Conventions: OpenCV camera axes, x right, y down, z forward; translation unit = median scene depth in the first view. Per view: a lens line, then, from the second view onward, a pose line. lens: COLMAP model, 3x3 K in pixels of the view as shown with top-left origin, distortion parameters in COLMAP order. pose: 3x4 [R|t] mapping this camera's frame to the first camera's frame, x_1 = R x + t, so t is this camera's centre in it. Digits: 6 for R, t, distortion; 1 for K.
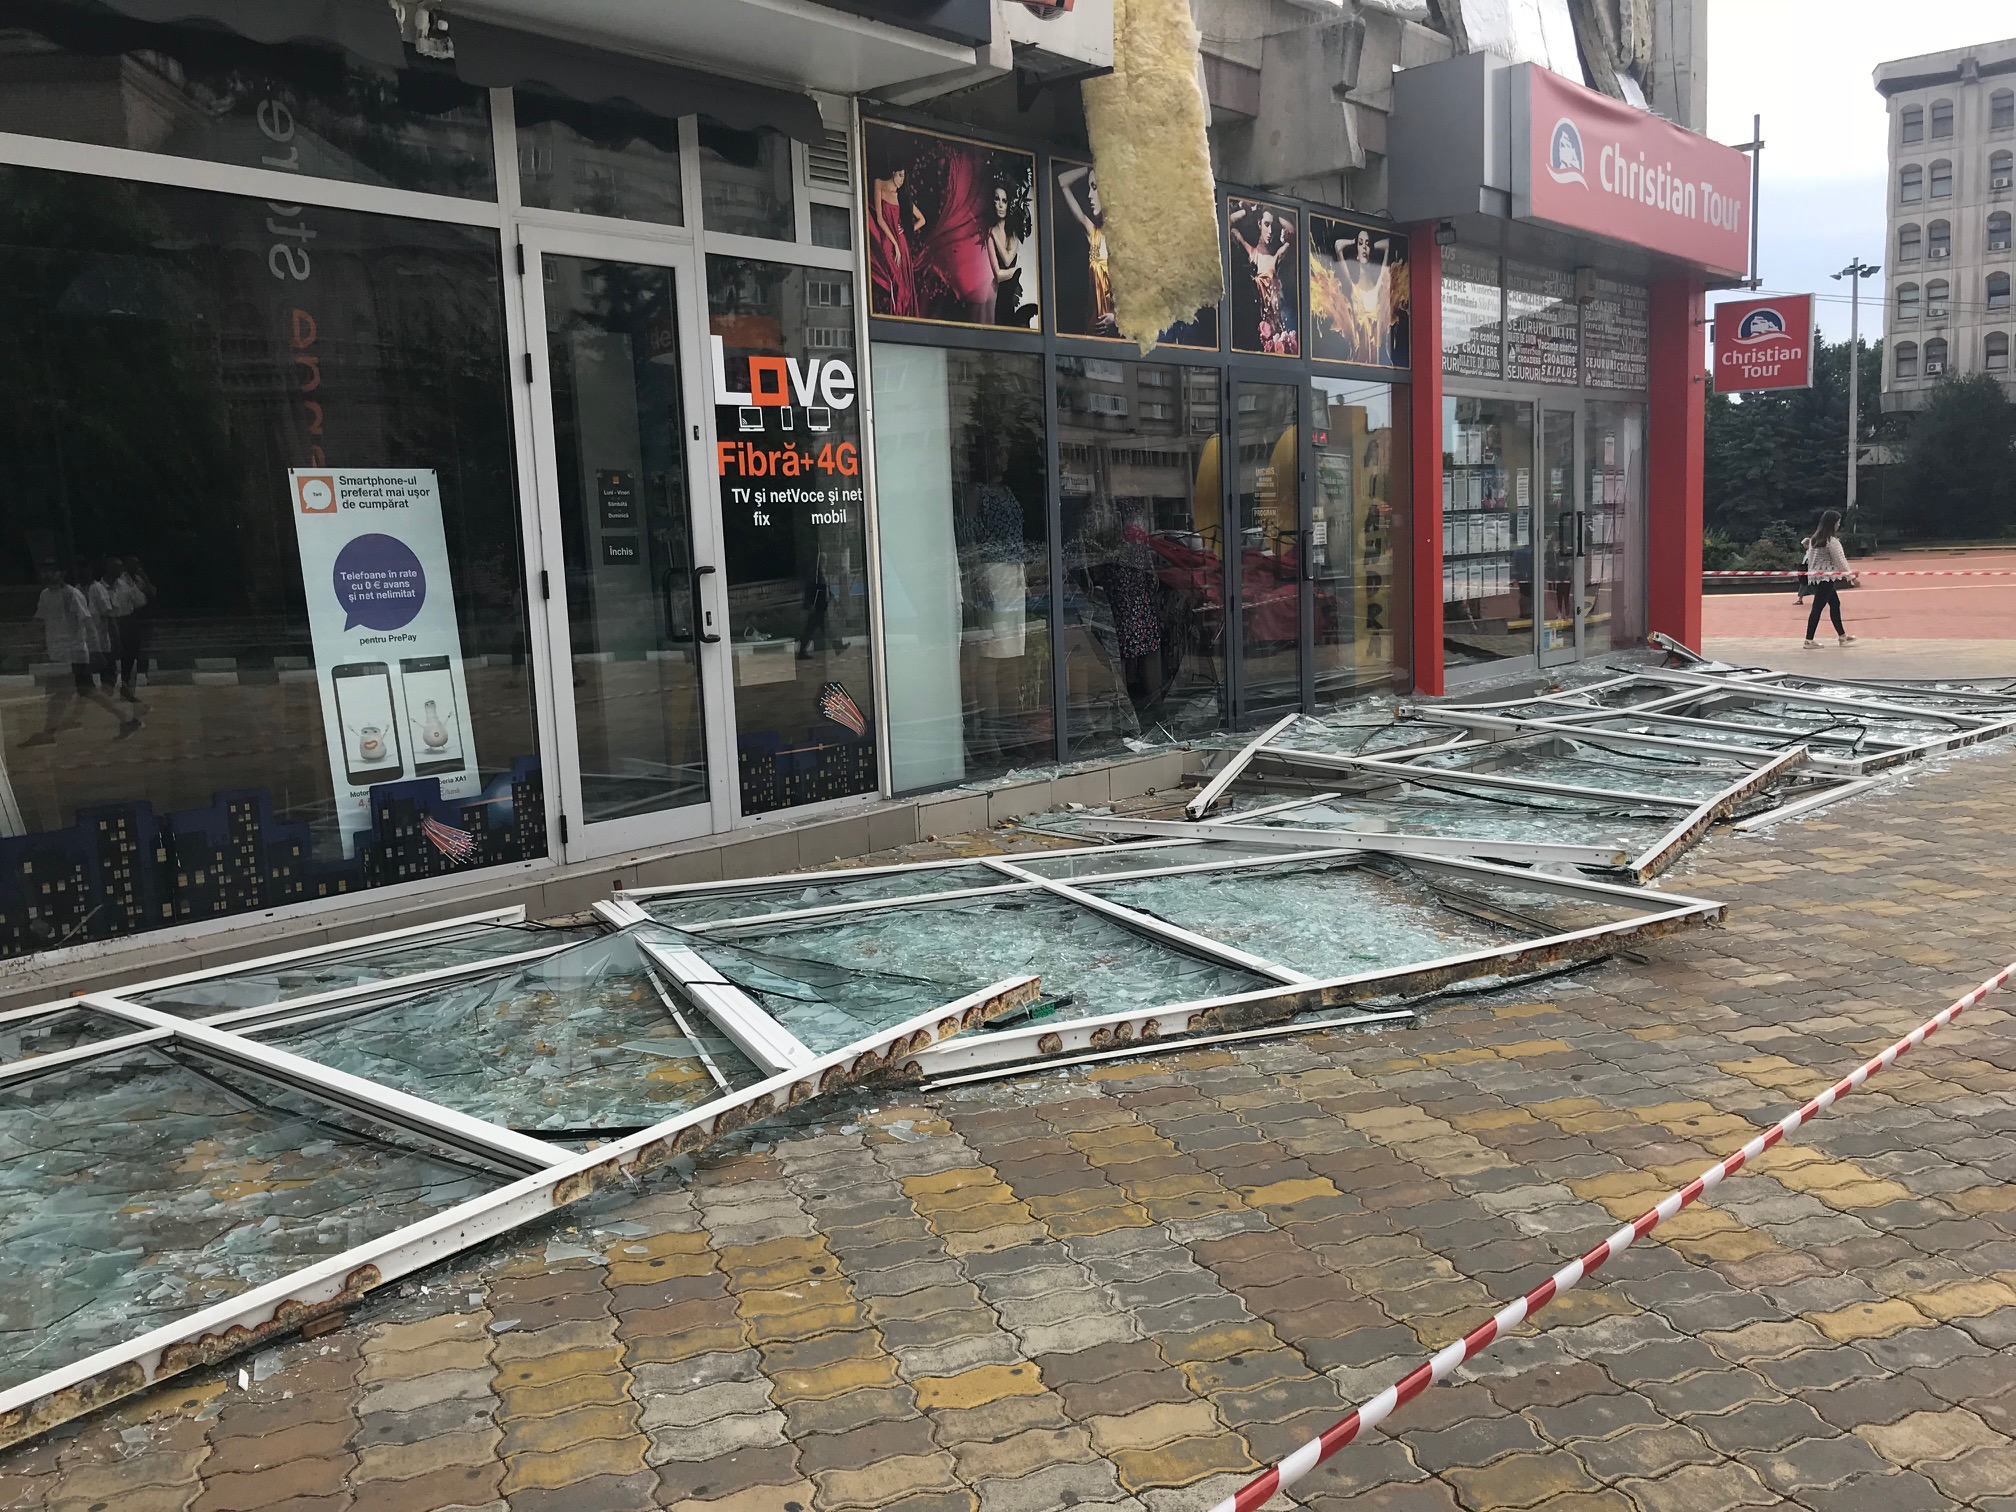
lens RADIAL K [[1655.1, 0, 1001.8], [0, 1655.1, 766.5], [0, 0, 1]] dist [0.027800, -0.028405]
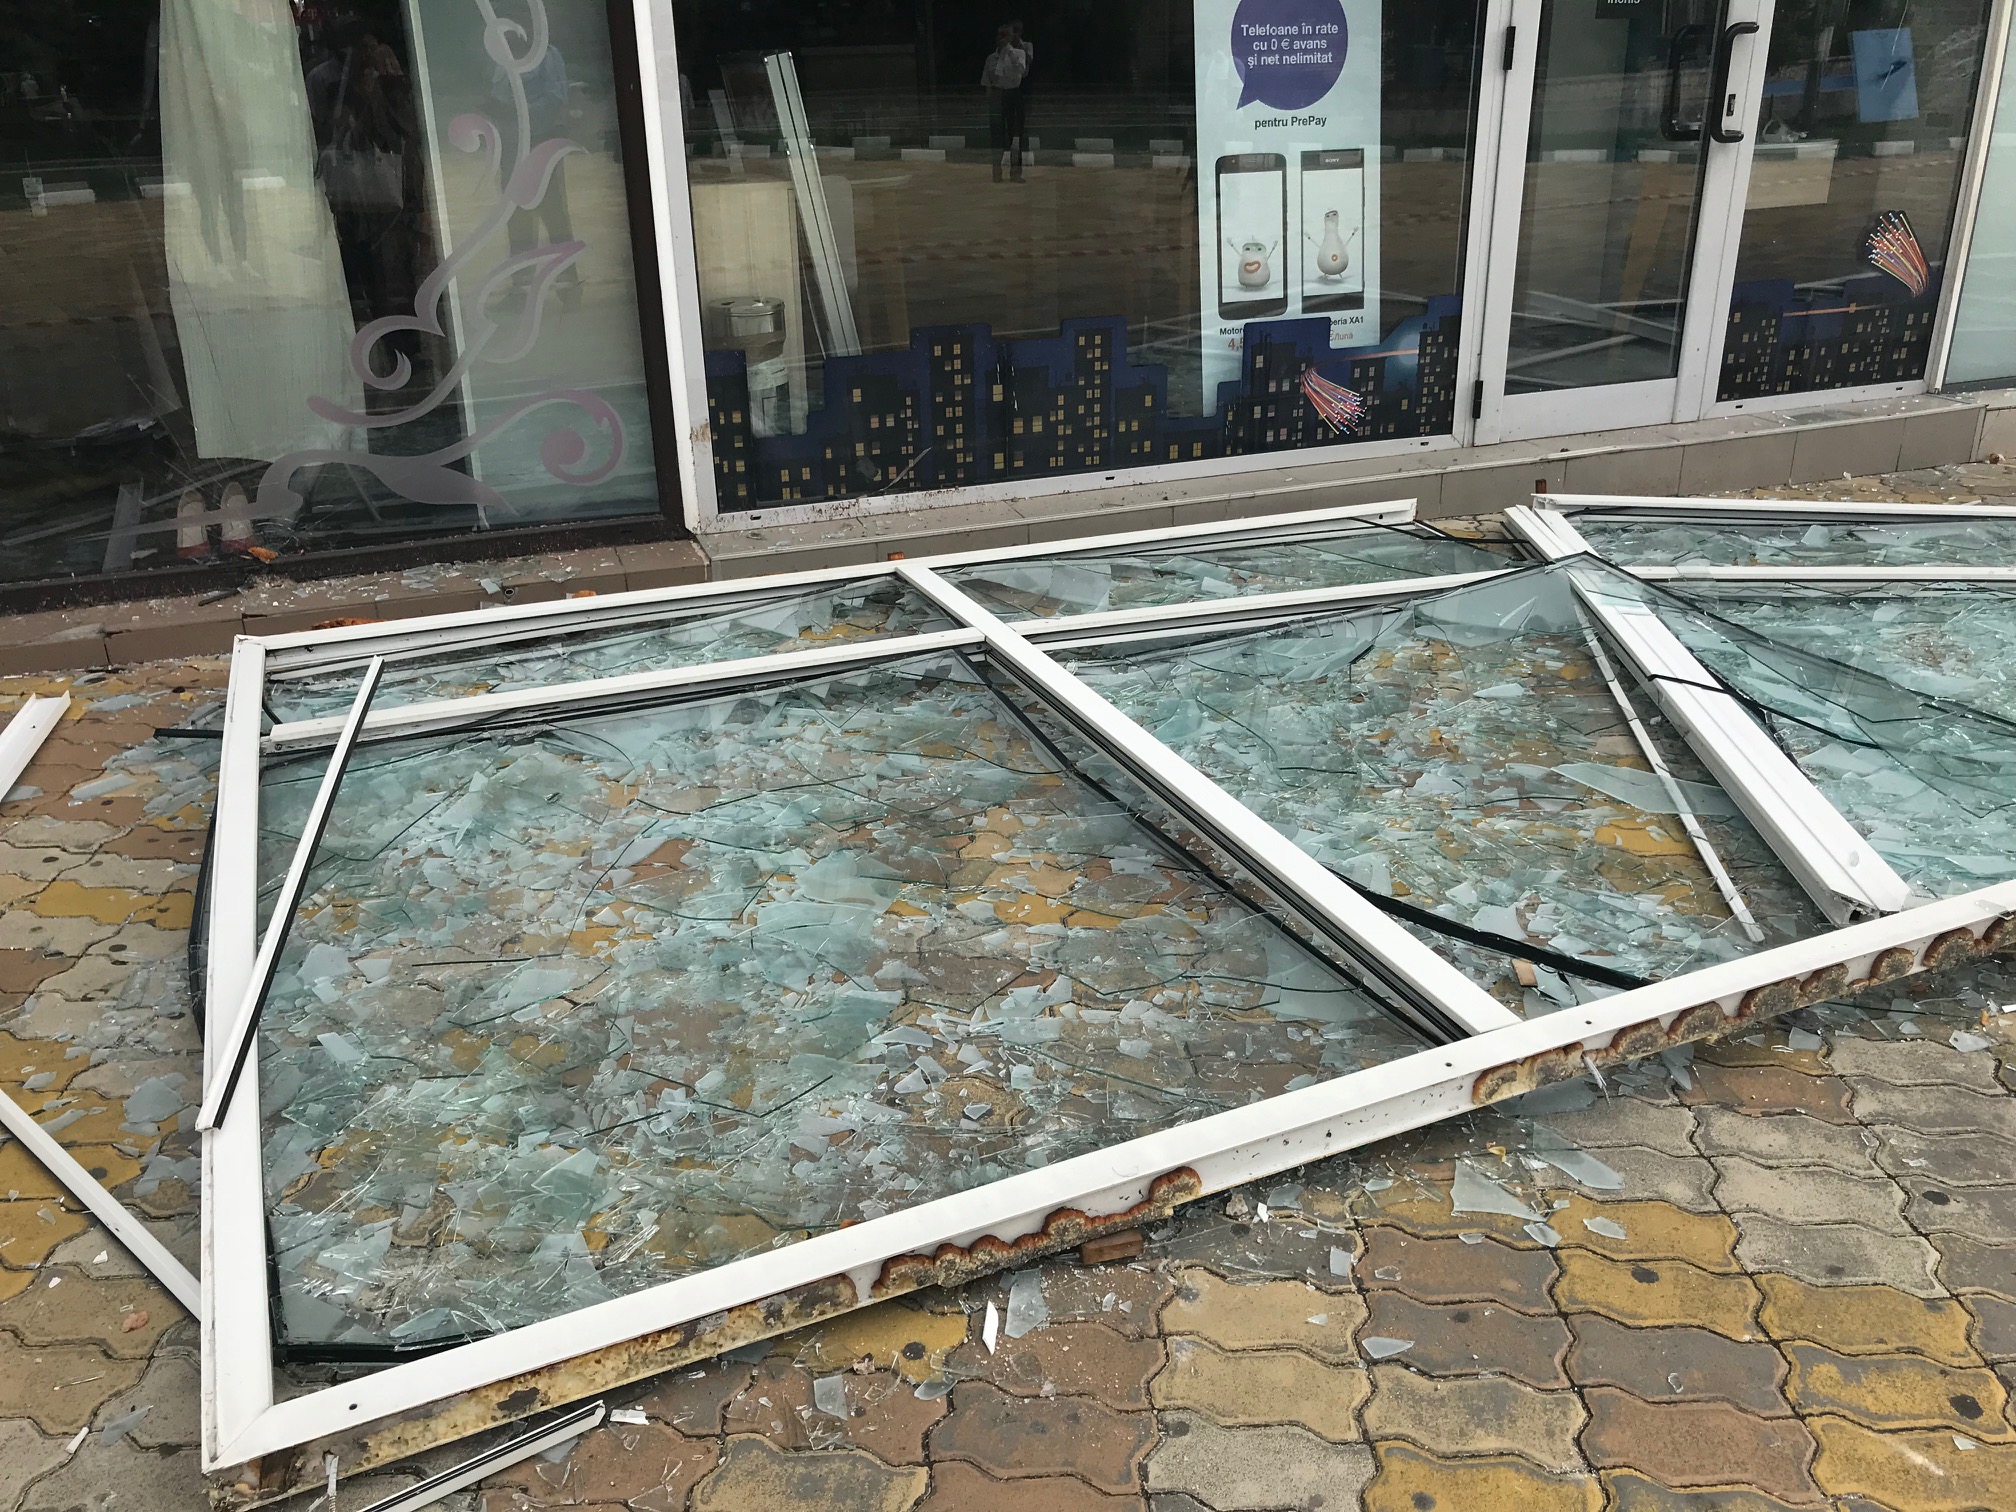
lens RADIAL K [[1655.1, 0, 988.2], [0, 1655.1, 749.8], [0, 0, 1]] dist [0.027800, -0.028405]
pose [[0.875082, 0.204374, -0.438707, -0.092444], [-0.075755, 0.953133, 0.292915, -0.014042], [0.478010, -0.223090, 0.849551, 0.211789]]
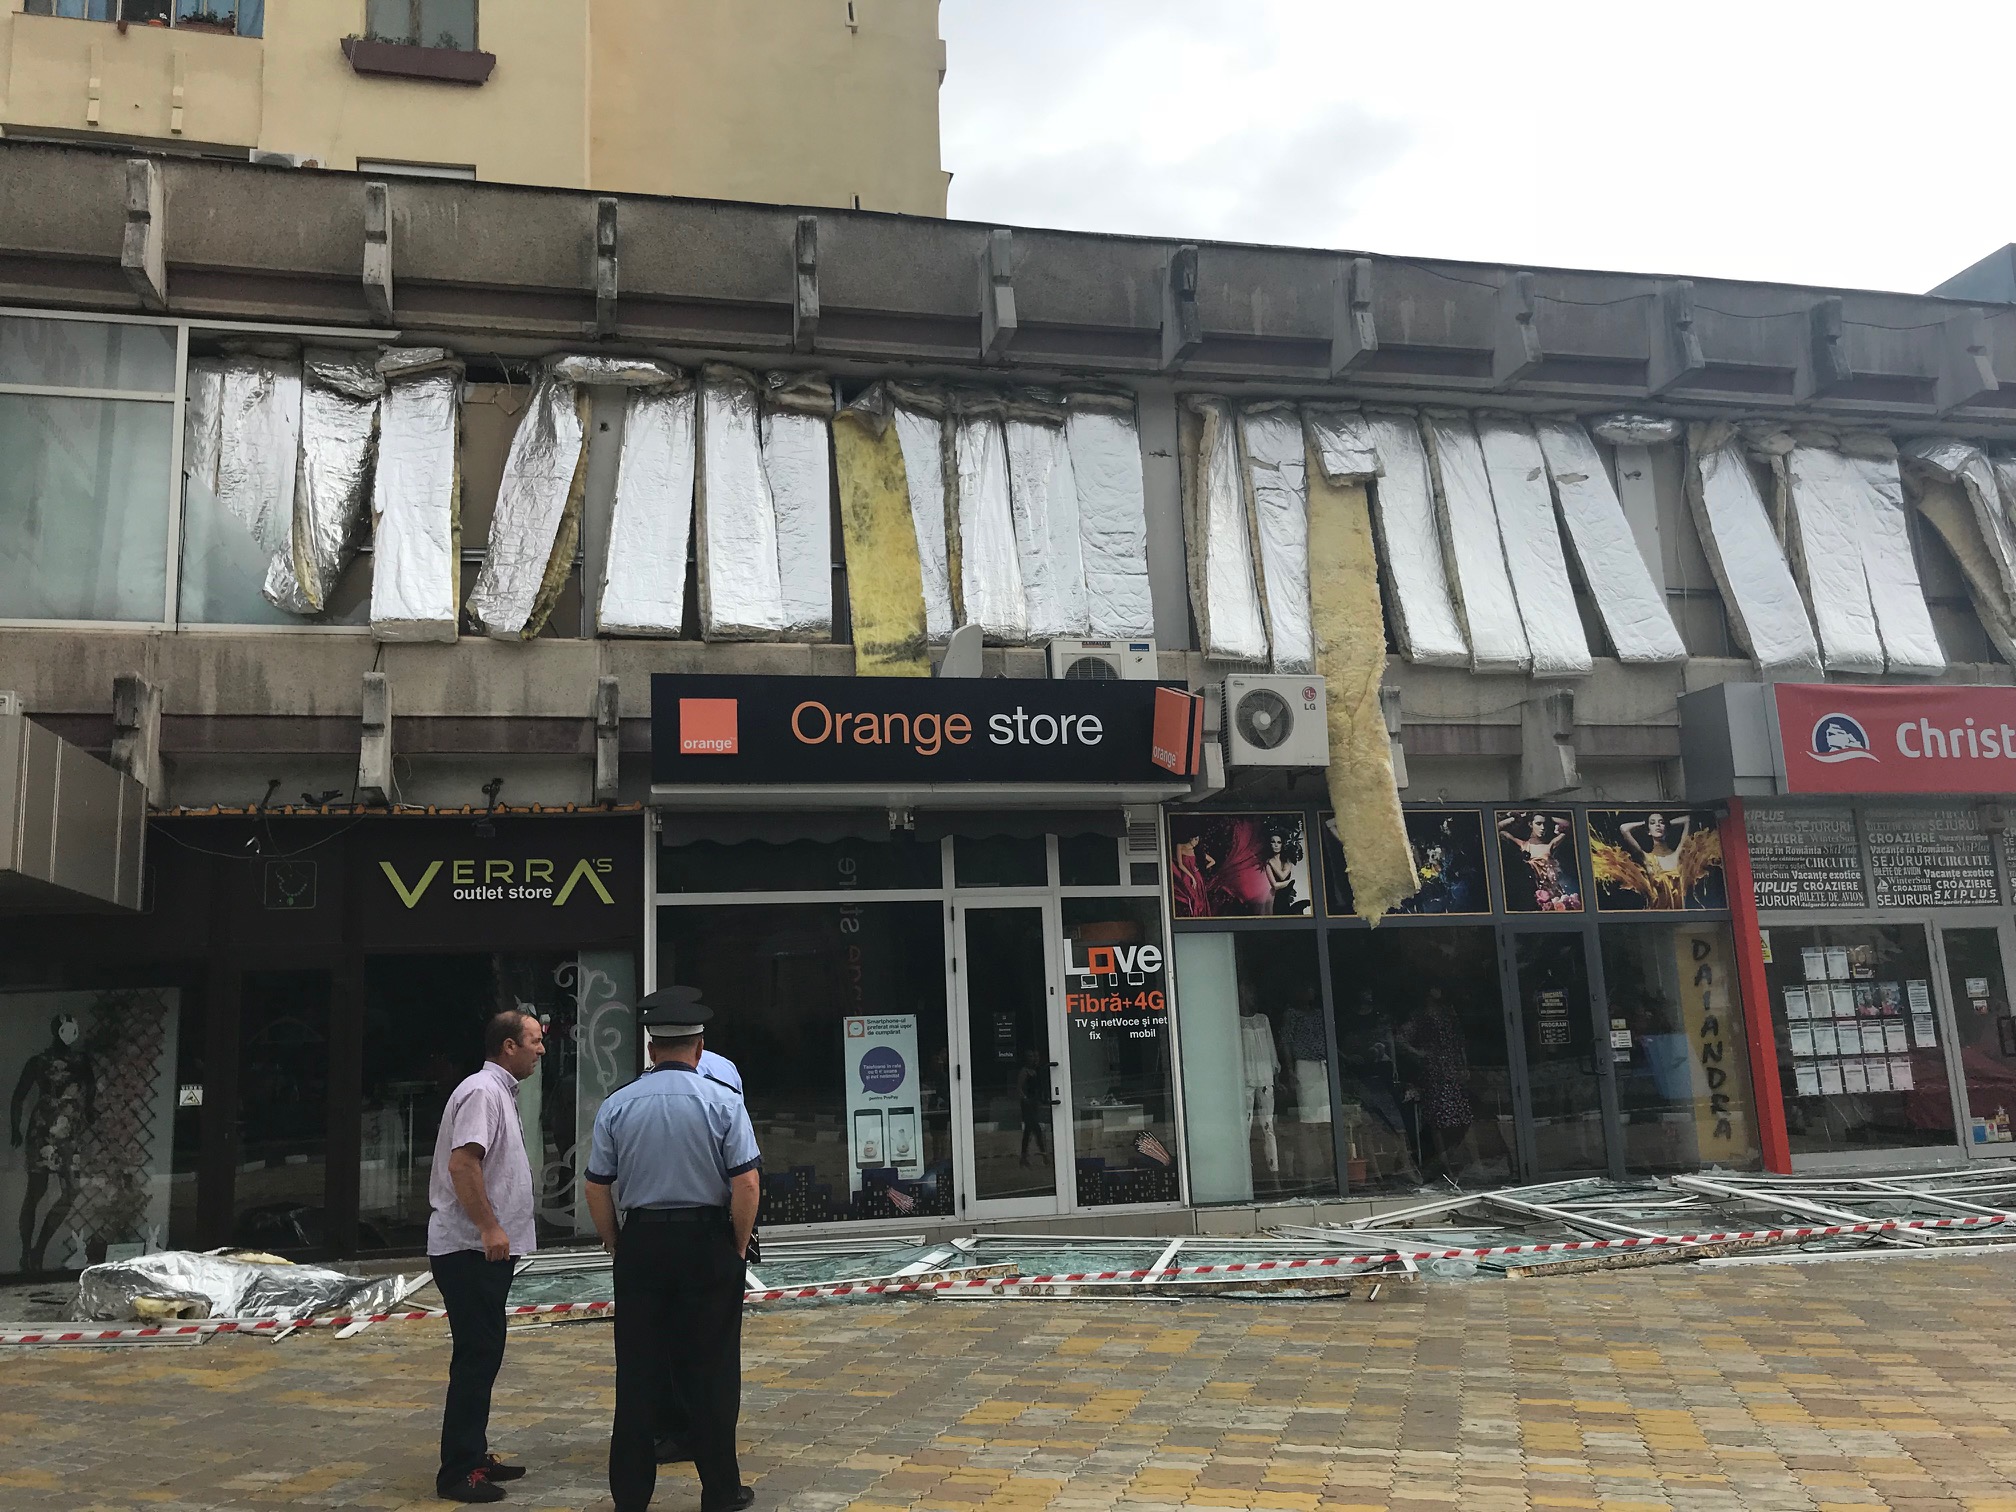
lens RADIAL K [[1655.1, 0, 989.3], [0, 1655.1, 755.3], [0, 0, 1]] dist [0.027800, -0.028405]
pose [[0.821793, -0.092138, -0.562287, 0.858314], [-0.073770, 0.961328, -0.265343, 0.047146], [0.564990, 0.259537, 0.783216, -0.598834]]
